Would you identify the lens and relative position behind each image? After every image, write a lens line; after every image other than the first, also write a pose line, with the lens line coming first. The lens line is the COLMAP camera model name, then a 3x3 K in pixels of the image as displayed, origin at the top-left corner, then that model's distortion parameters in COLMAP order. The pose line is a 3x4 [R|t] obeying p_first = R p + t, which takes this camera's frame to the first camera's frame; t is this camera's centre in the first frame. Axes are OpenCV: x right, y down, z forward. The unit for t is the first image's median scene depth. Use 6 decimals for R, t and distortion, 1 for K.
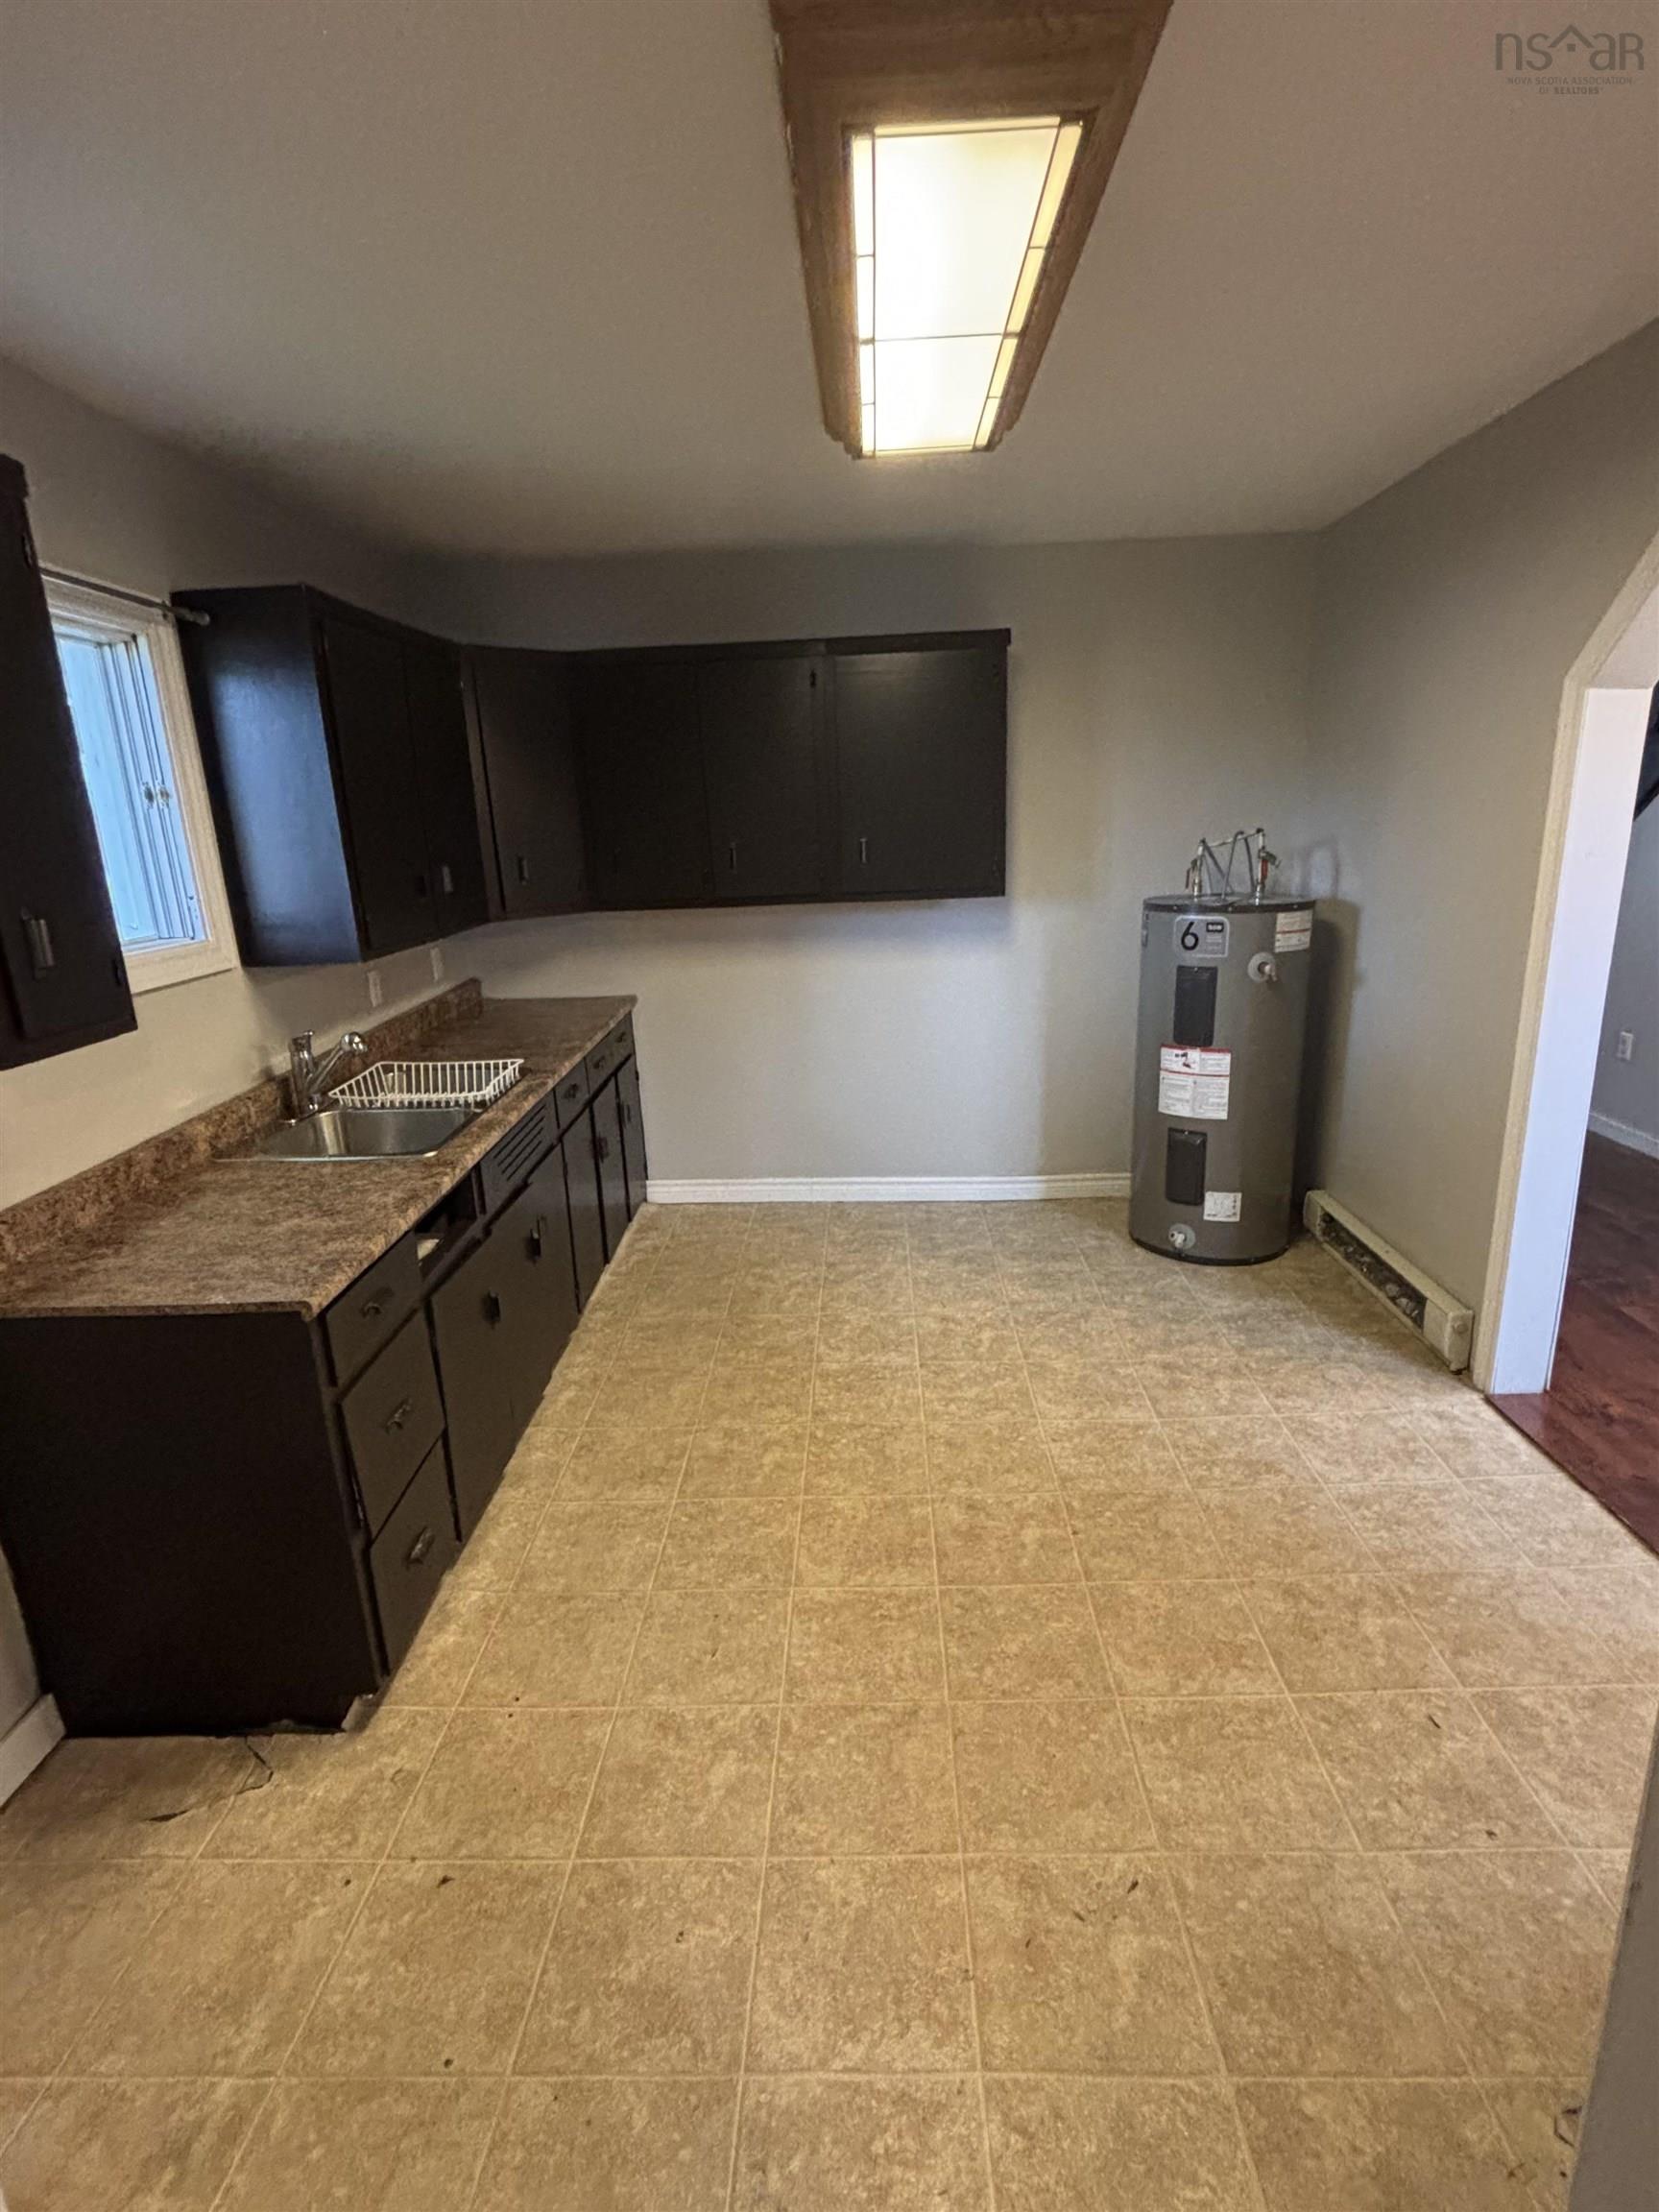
lens RADIAL K [[1067.9, 0, 836.1], [0, 1067.9, 1102.6], [0, 0, 1]] dist [-0.001226, 0.000067]
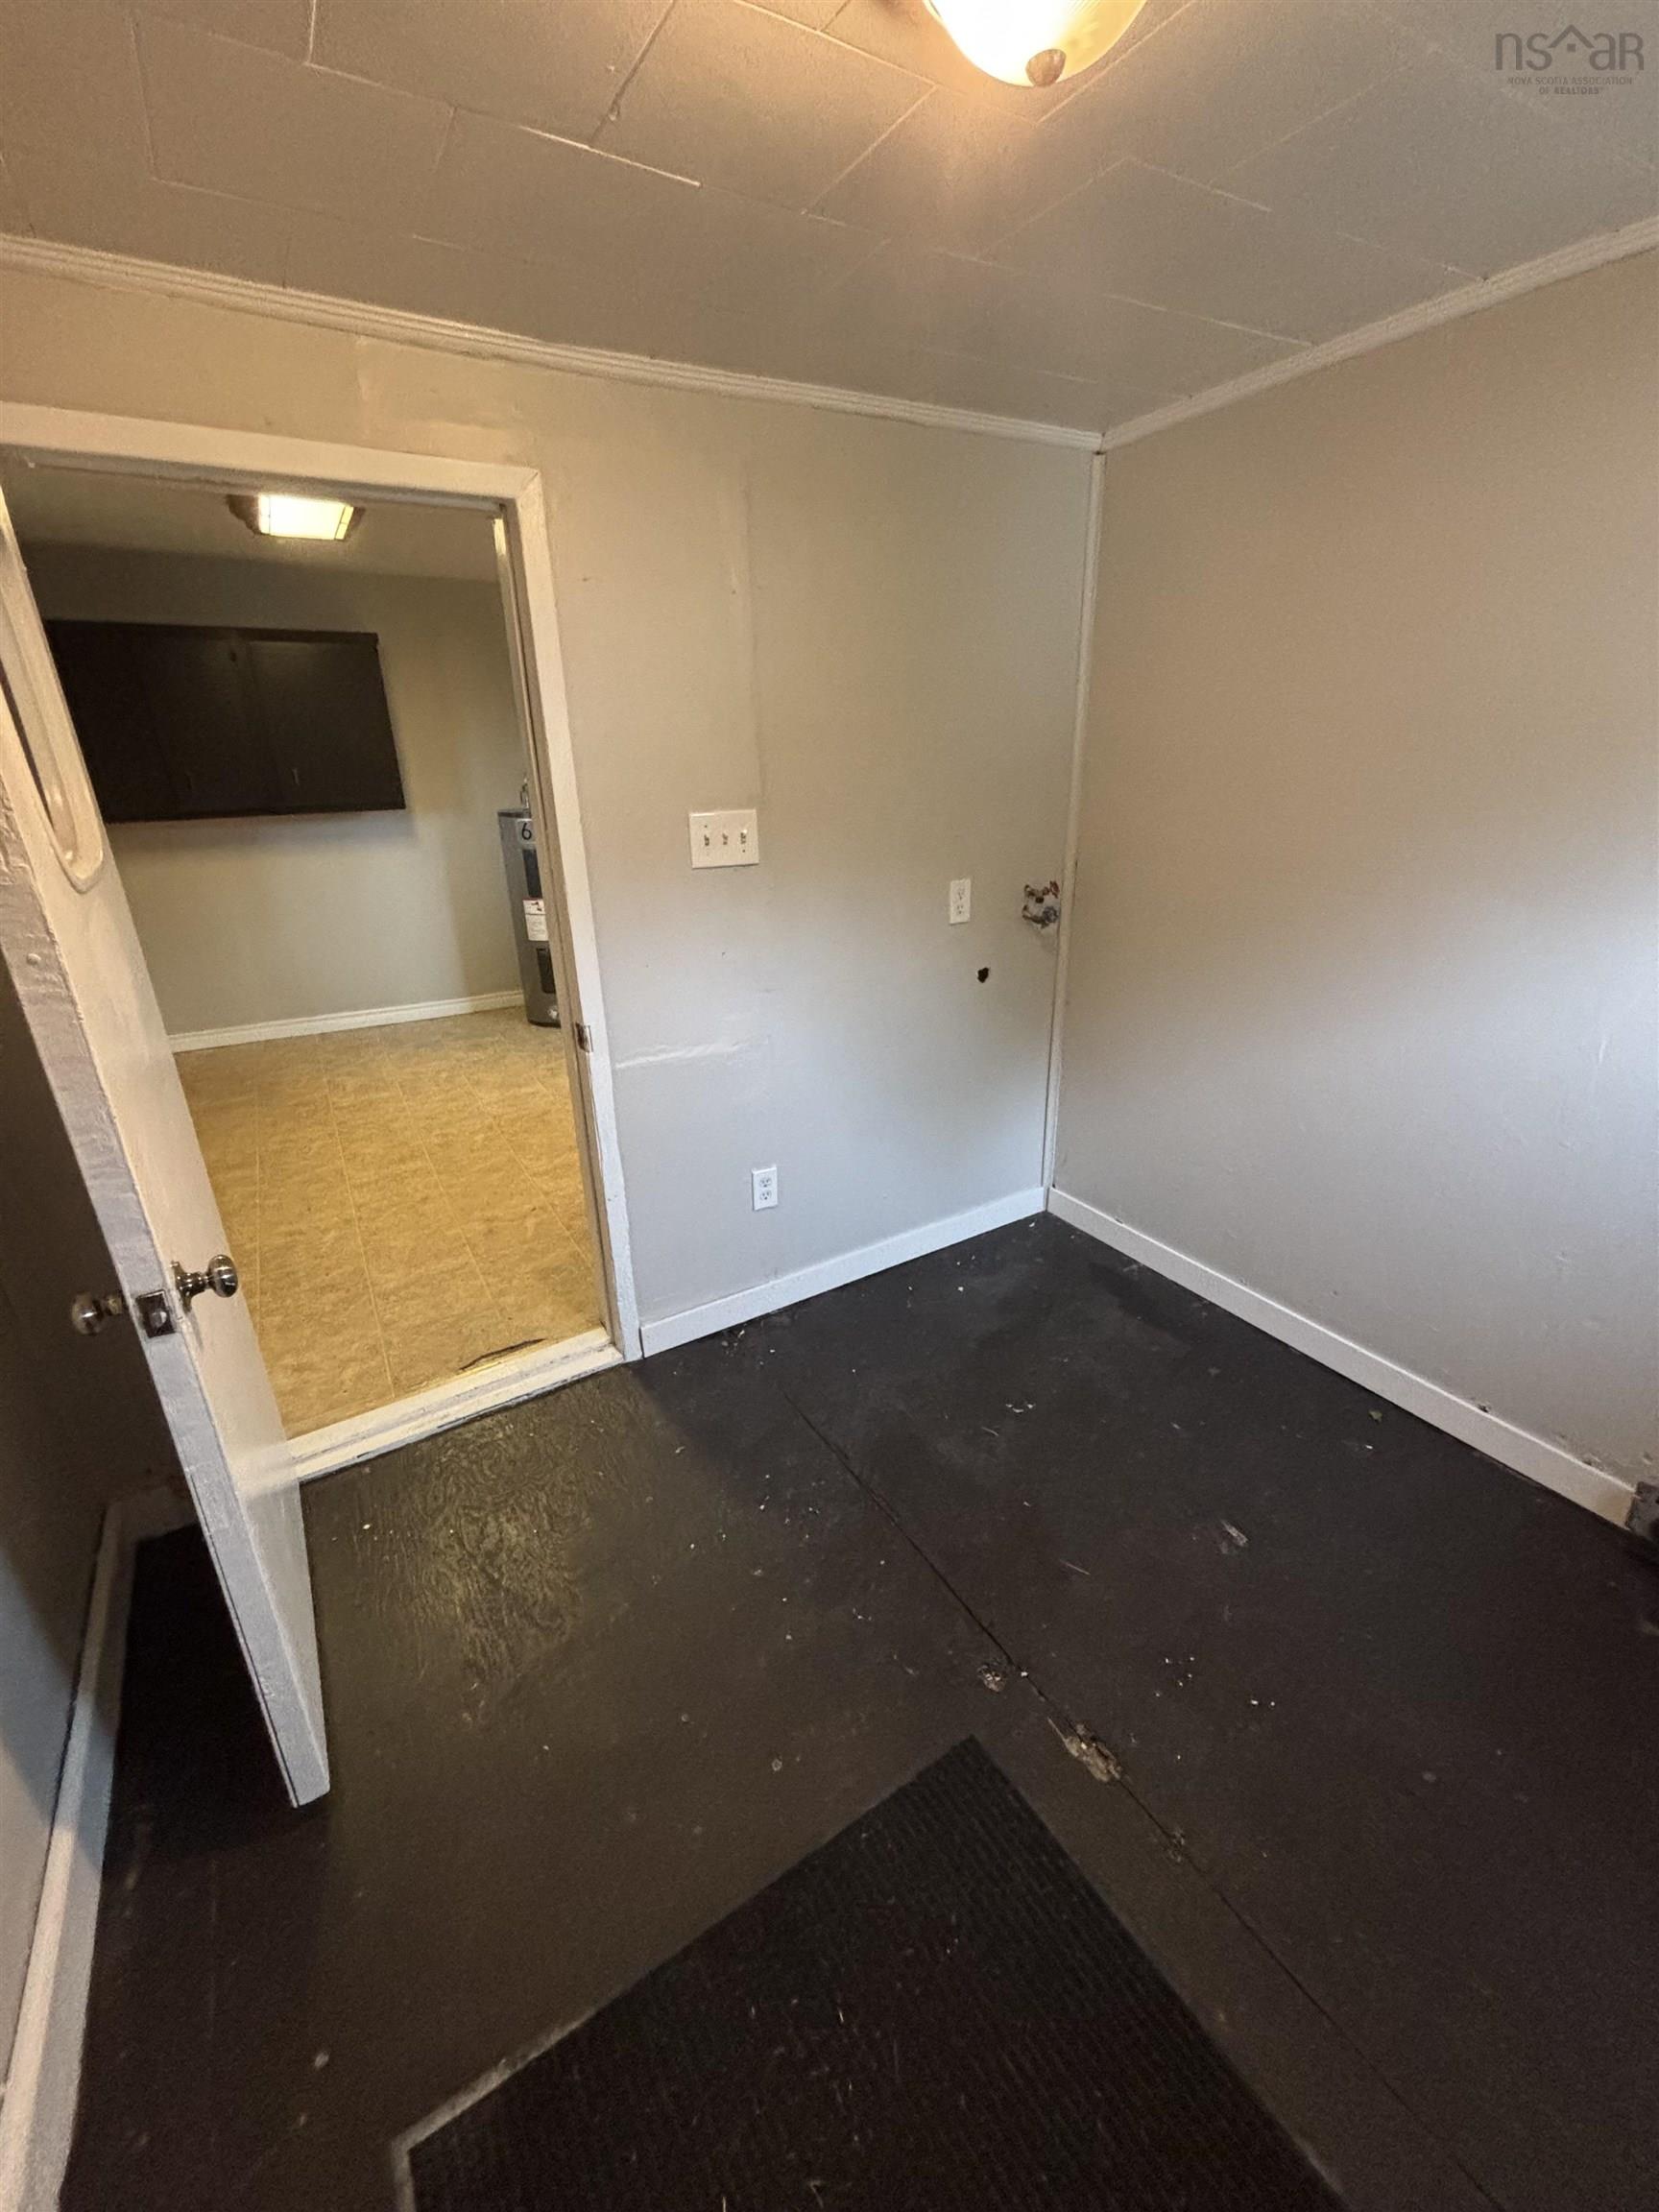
lens RADIAL K [[899.7, 0, 836.3], [0, 899.7, 1090.6], [0, 0, 1]] dist [0.008590, -0.000571]
pose [[0.839457, -0.172840, 0.515207, -0.089816], [0.128017, 0.984287, 0.121619, 0.177498], [-0.528132, -0.036139, 0.848393, -0.642340]]
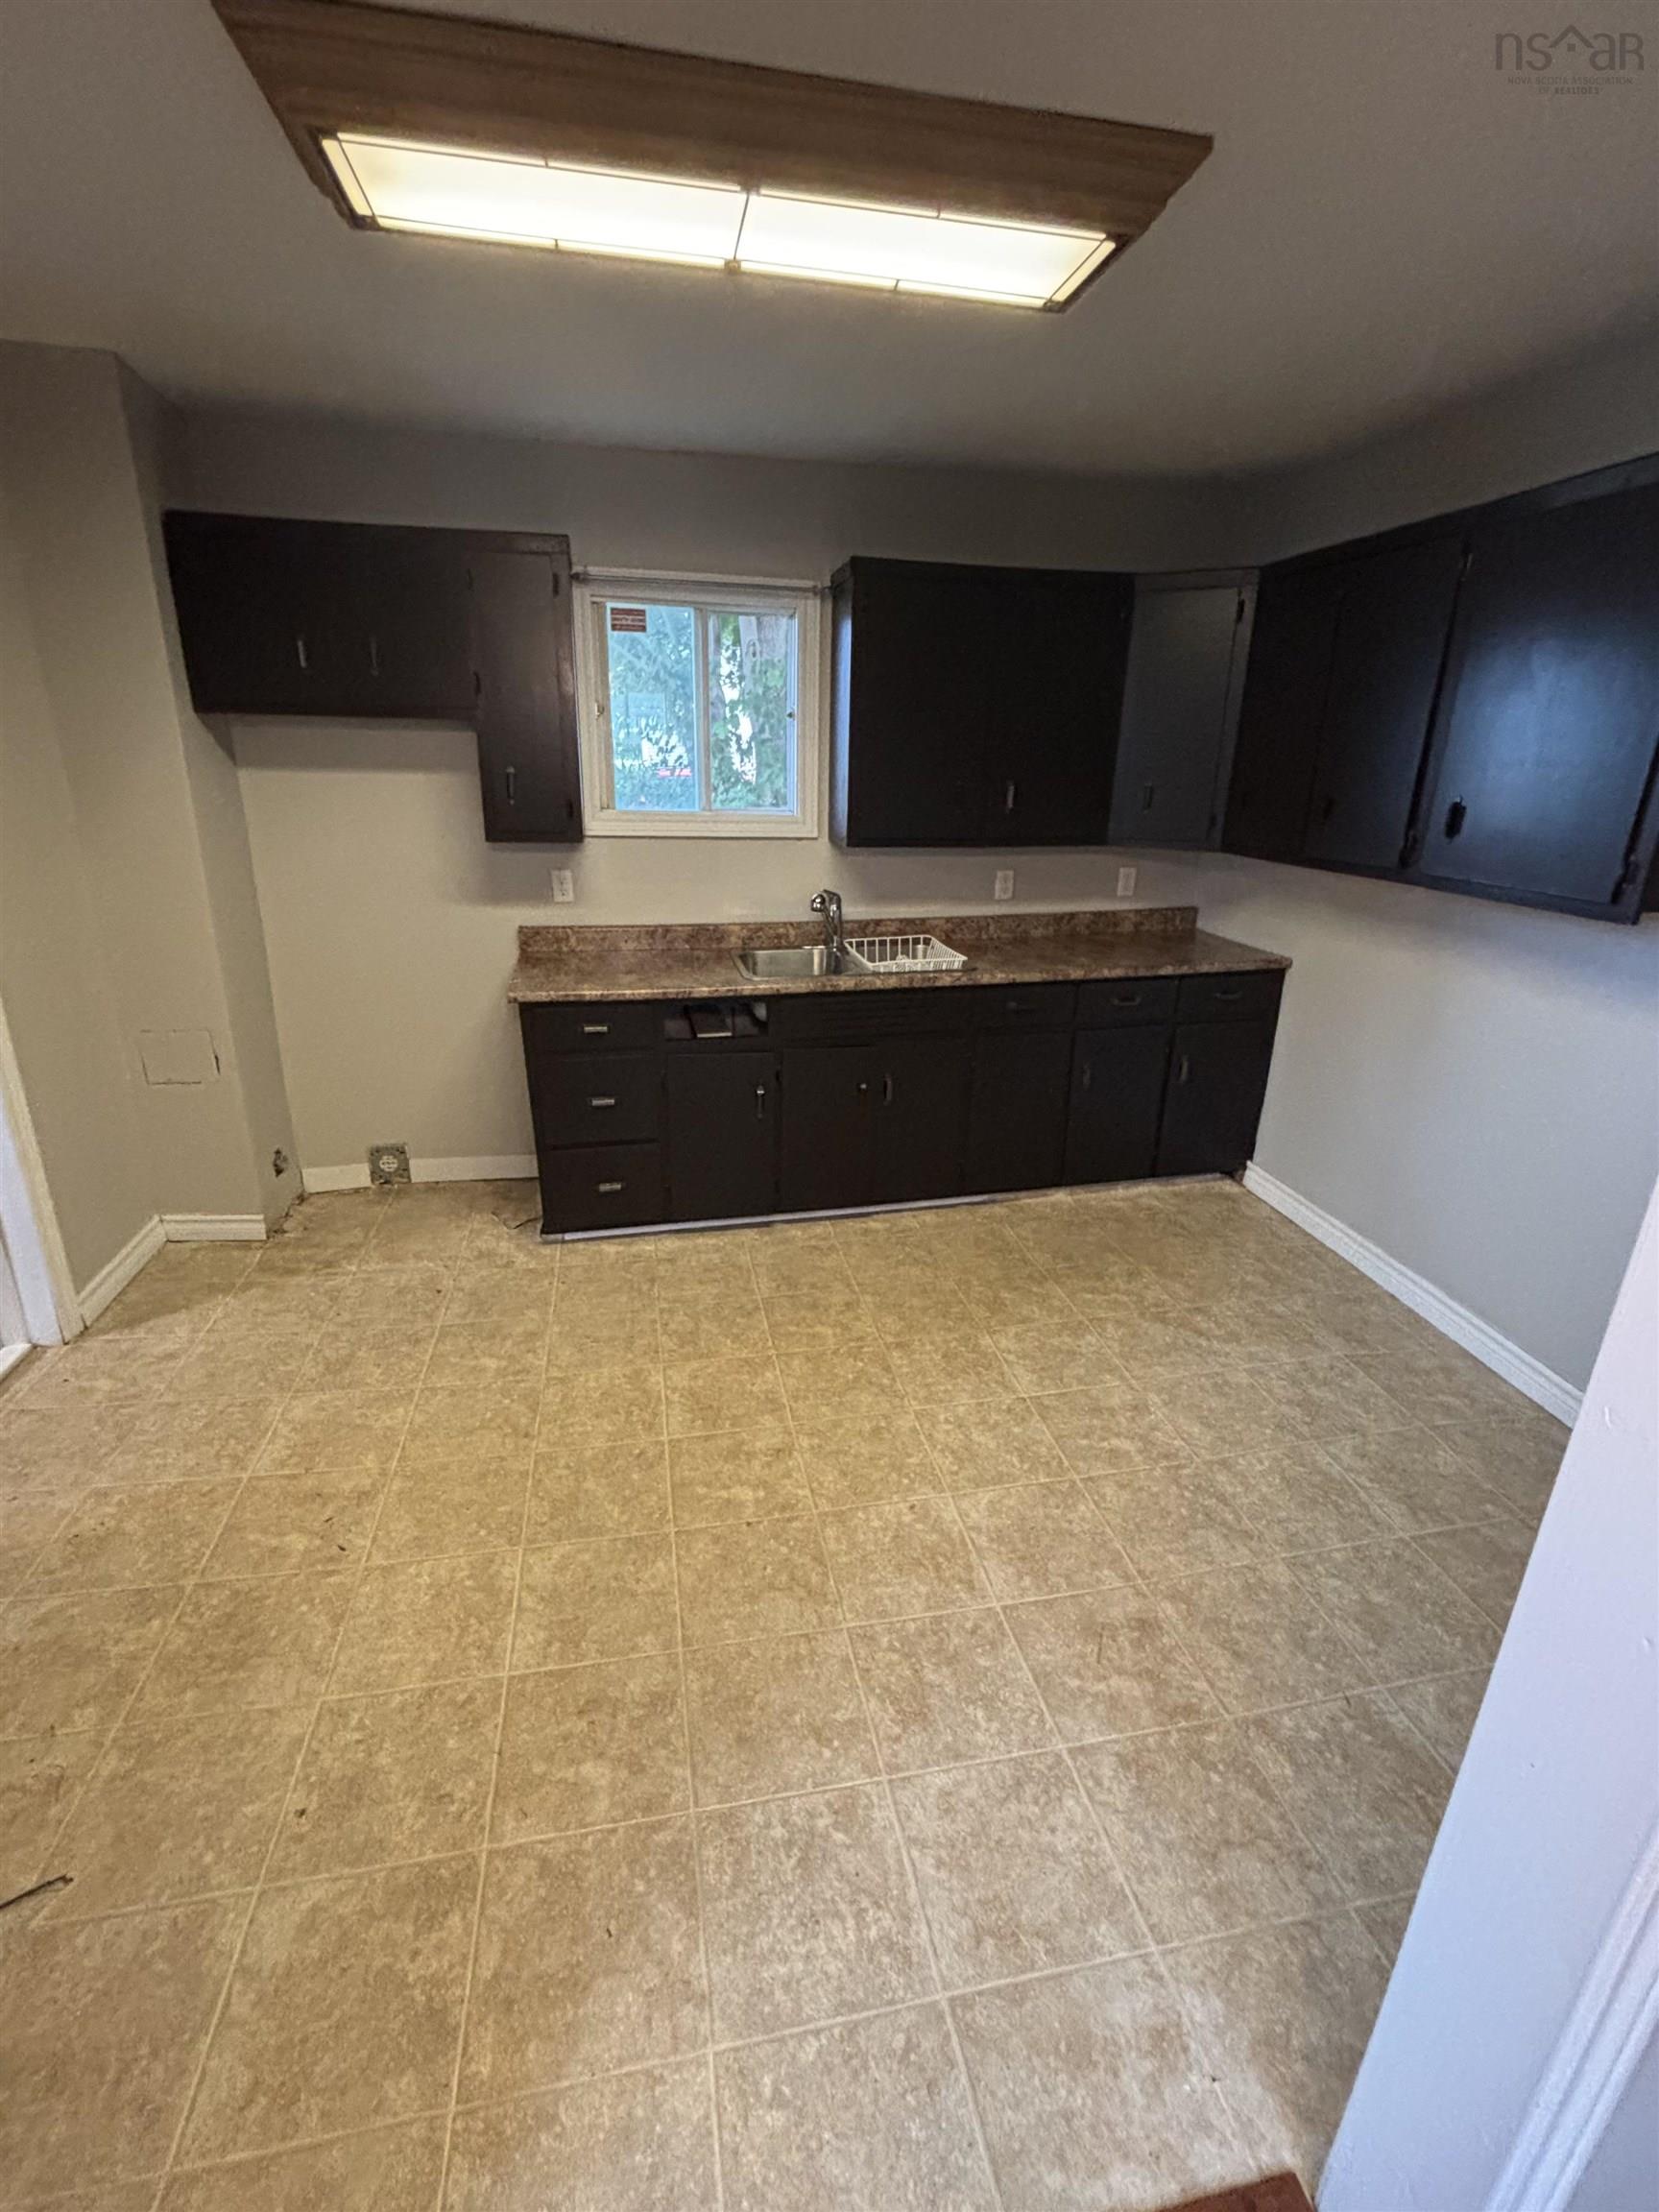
lens RADIAL K [[986.2, 0, 836.7], [0, 986.2, 1104.1], [0, 0, 1]] dist [-0.000681, -0.000477]
pose [[0.234161, 0.371549, -0.898399, 0.783342], [-0.291500, 0.908406, 0.299710, -0.201359], [0.927468, 0.191703, 0.321020, 0.622161]]
